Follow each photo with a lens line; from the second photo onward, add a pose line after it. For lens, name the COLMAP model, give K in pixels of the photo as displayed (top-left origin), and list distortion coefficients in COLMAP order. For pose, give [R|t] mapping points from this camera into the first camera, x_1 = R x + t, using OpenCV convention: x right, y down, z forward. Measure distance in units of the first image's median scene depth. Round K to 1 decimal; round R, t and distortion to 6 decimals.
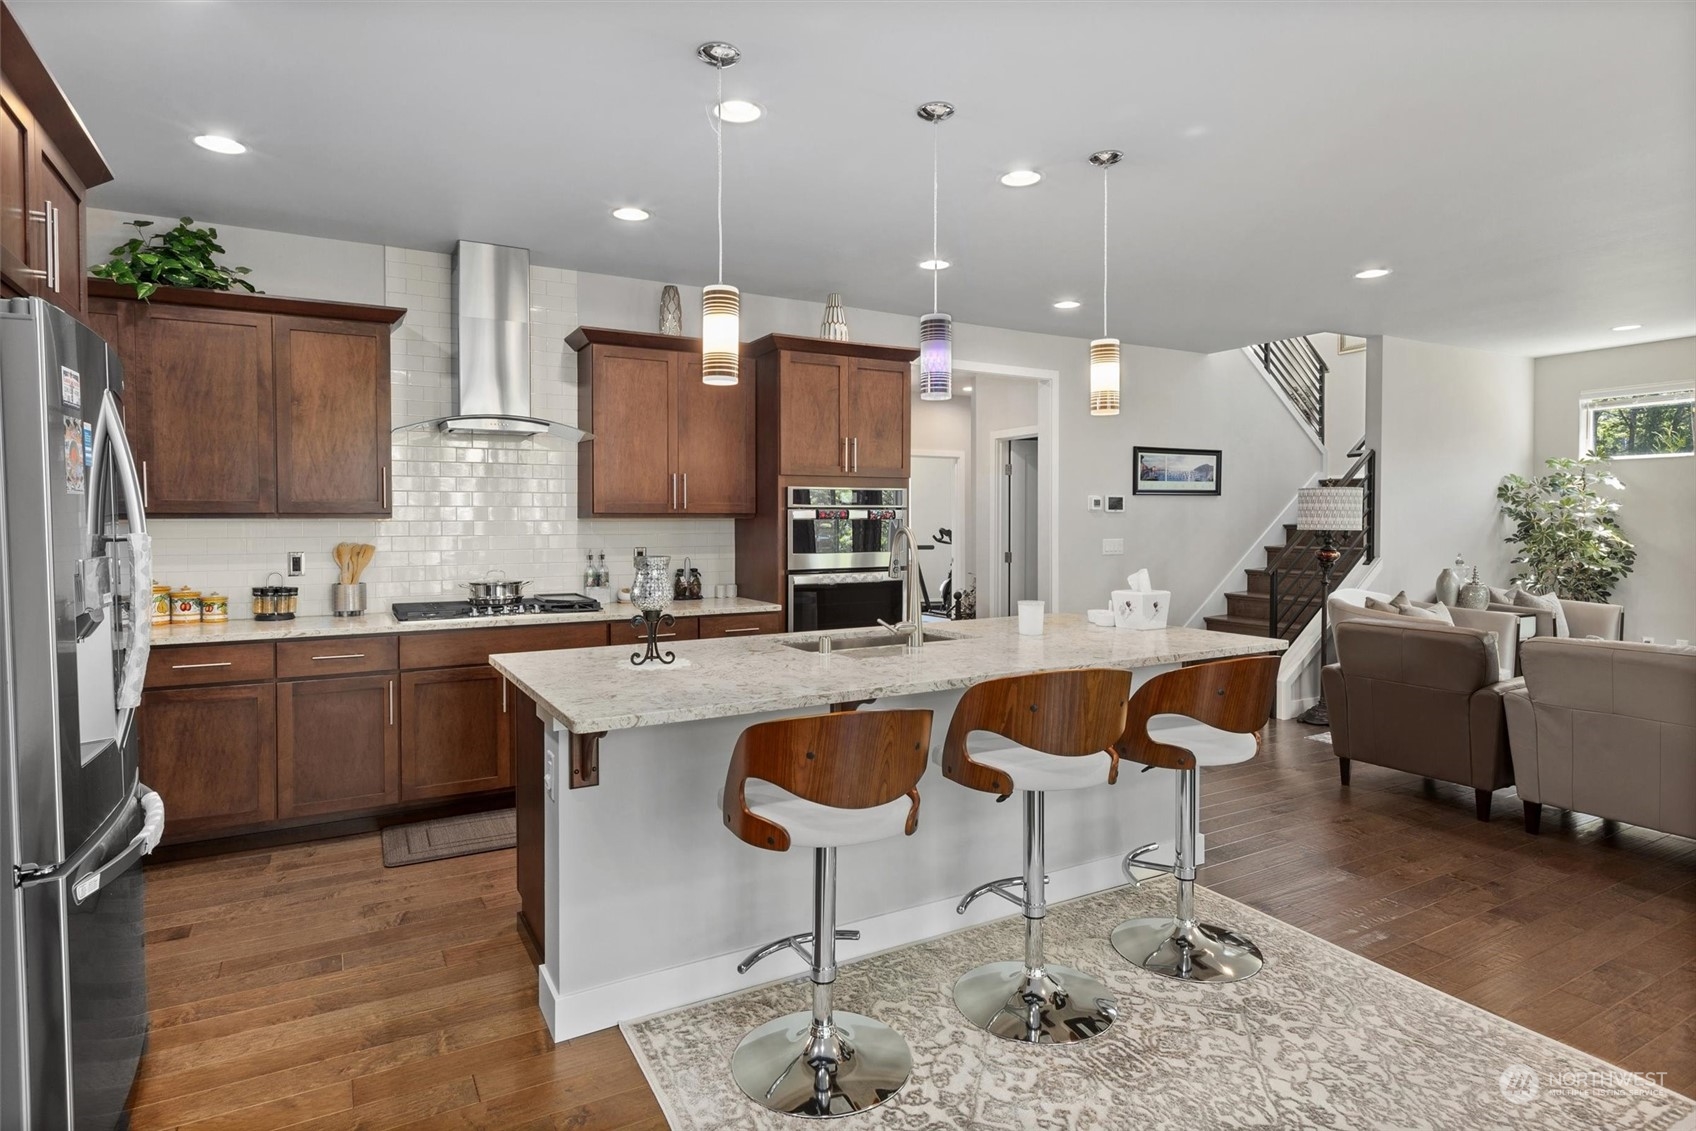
lens RADIAL K [[905.8, 0, 846.2], [0, 905.8, 554.1], [0, 0, 1]] dist [0.003653, 0.000067]
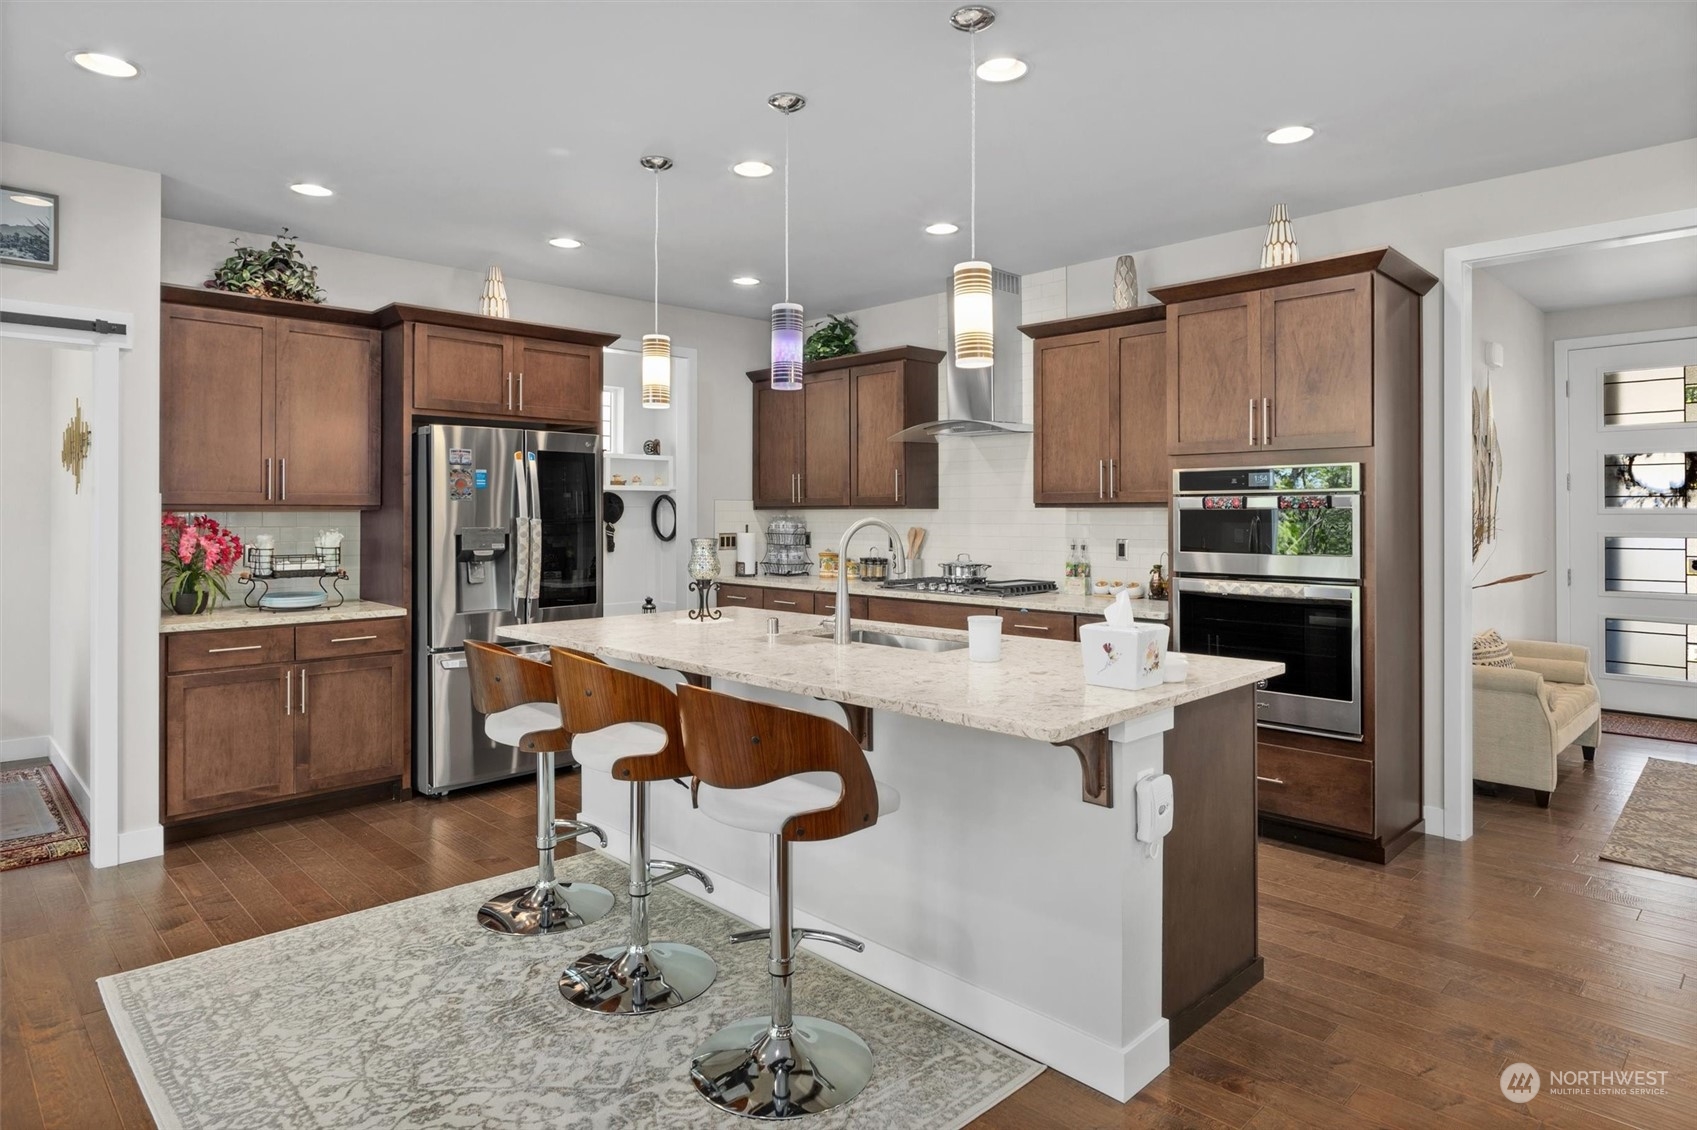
lens RADIAL K [[963.3, 0, 835.9], [0, 963.3, 514.7], [0, 0, 1]] dist [0.007952, 0.000764]
pose [[0.256067, 0.003837, -0.966651, 0.774039], [-0.033286, 0.999434, -0.004850, -0.020981], [0.966086, 0.033418, 0.256050, 0.534579]]
